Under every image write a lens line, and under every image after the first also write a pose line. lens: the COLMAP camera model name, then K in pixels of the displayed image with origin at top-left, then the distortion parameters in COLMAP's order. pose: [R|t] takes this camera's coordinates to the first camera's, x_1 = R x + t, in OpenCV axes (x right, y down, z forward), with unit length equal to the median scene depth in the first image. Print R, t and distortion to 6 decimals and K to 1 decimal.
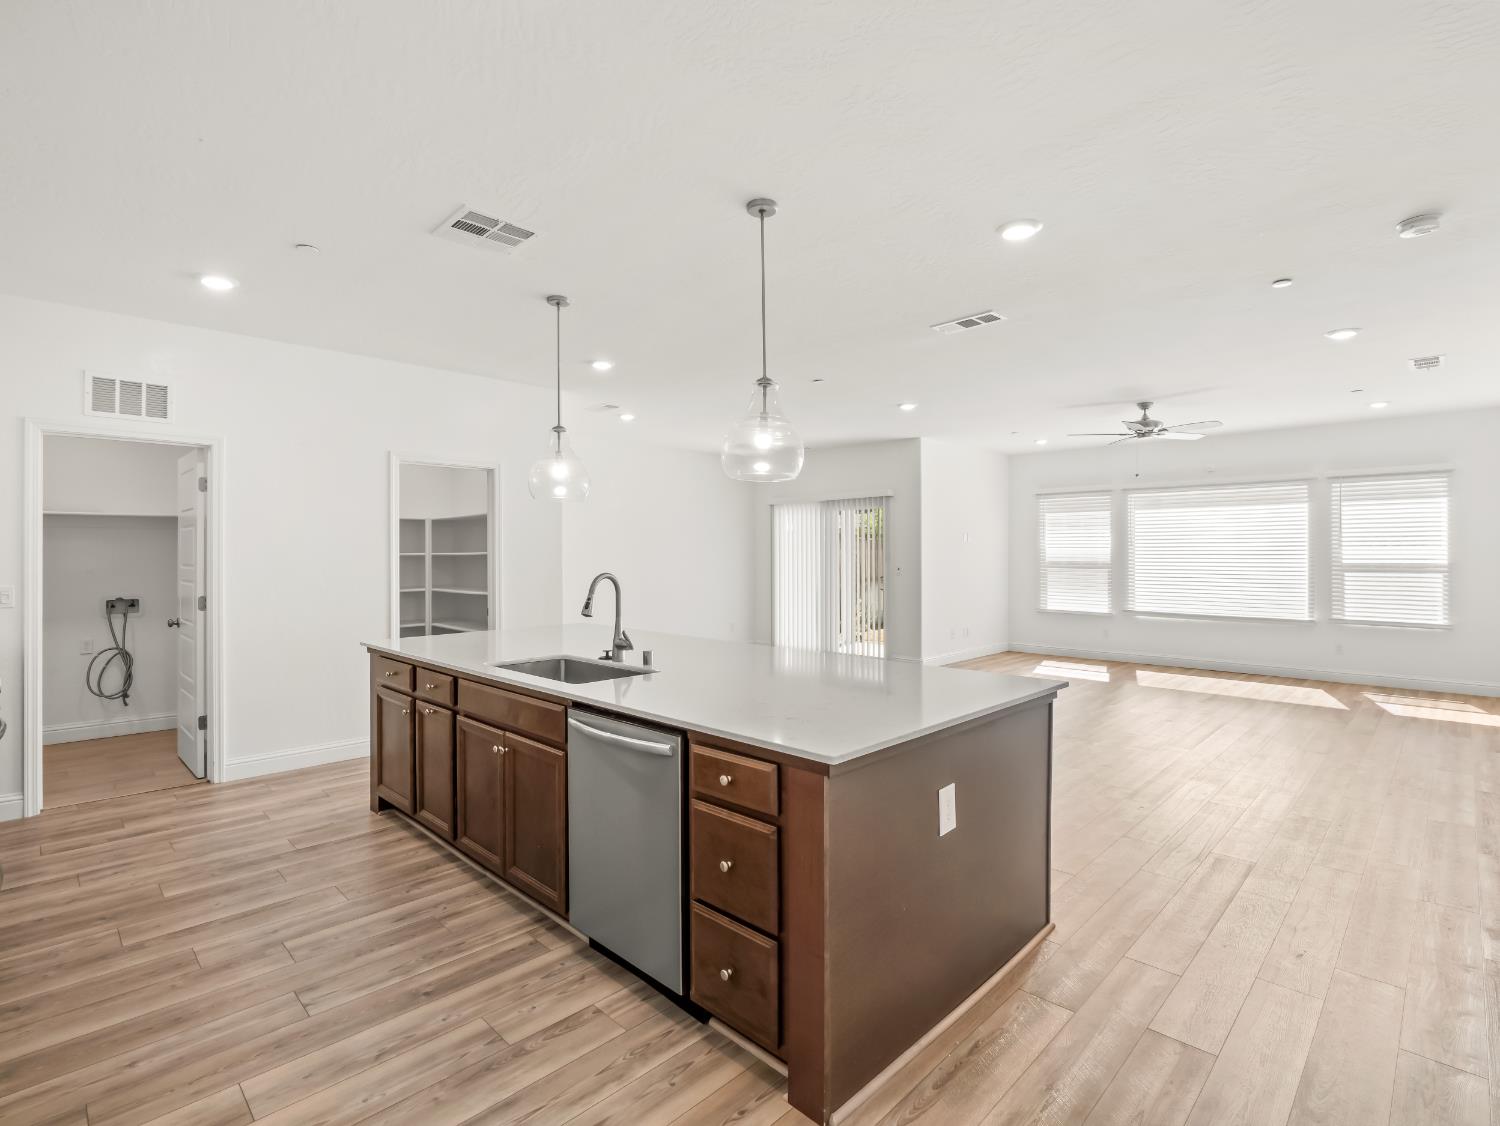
lens RADIAL K [[725.6, 0, 750.0], [0, 725.6, 563.0], [0, 0, 1]] dist [-0.009621, -0.000926]
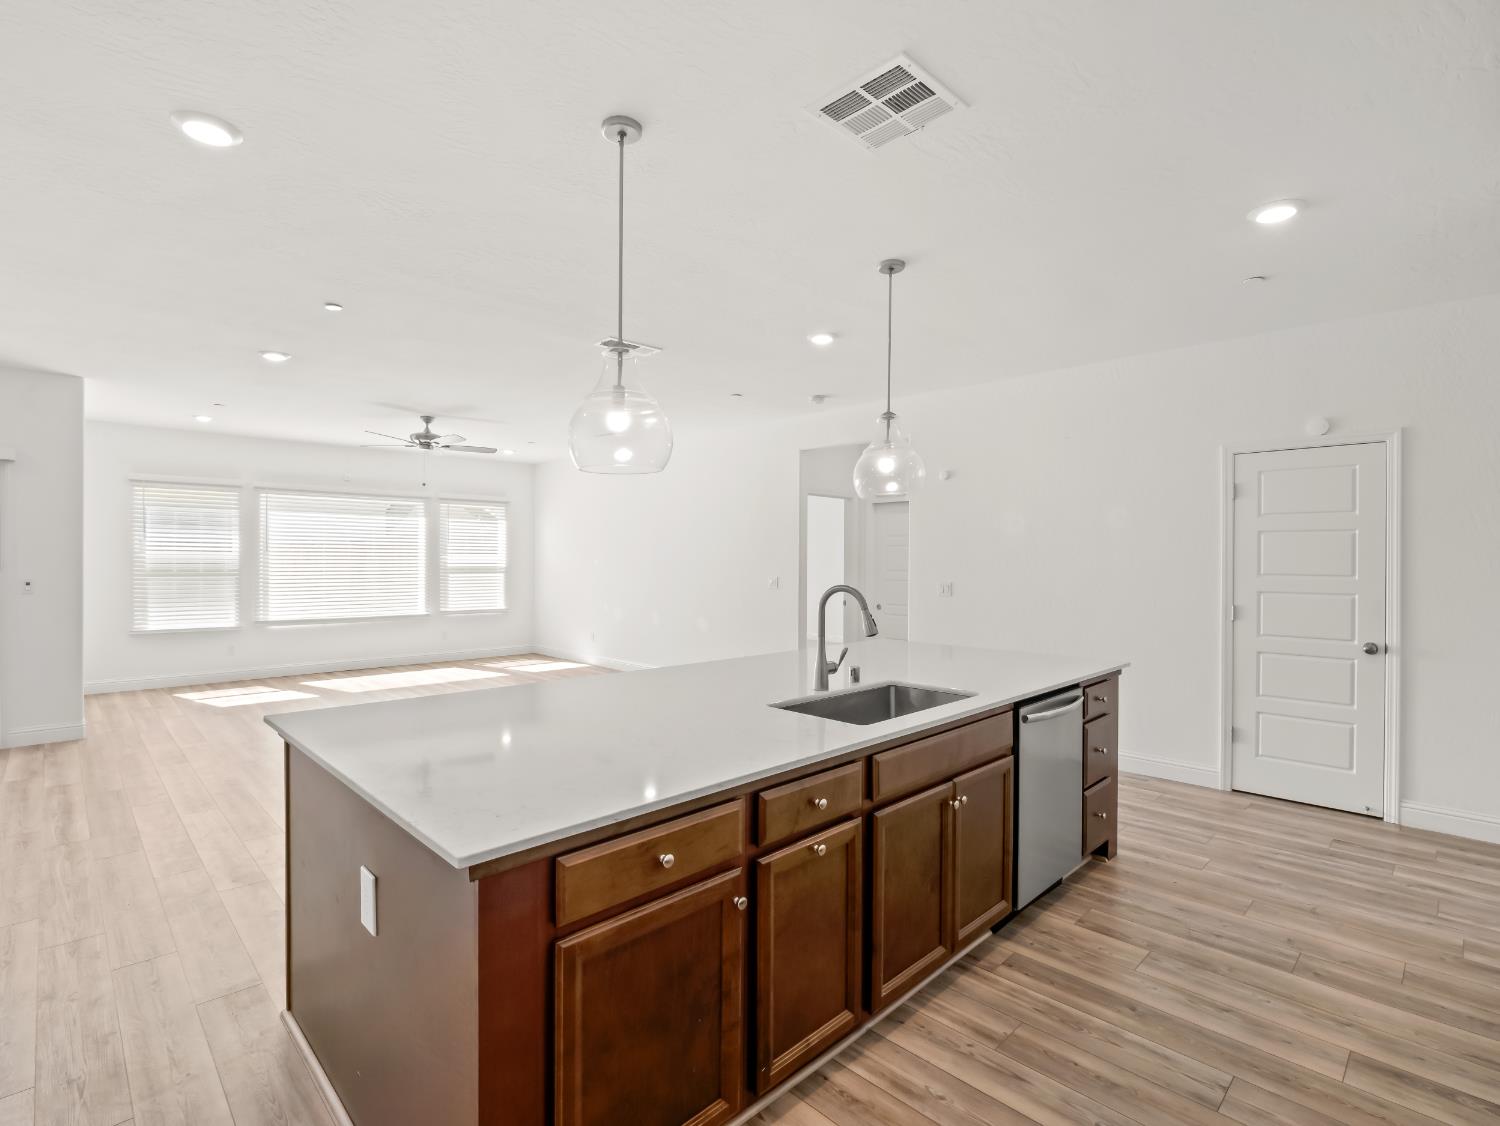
lens RADIAL K [[717.9, 0, 746.7], [0, 717.9, 559.3], [0, 0, 1]] dist [-0.014261, -0.000024]
pose [[0.024462, 0.001527, 0.999700, -1.040204], [0.008538, 0.999962, -0.001737, -0.015702], [-0.999664, 0.008578, 0.024448, 1.087526]]
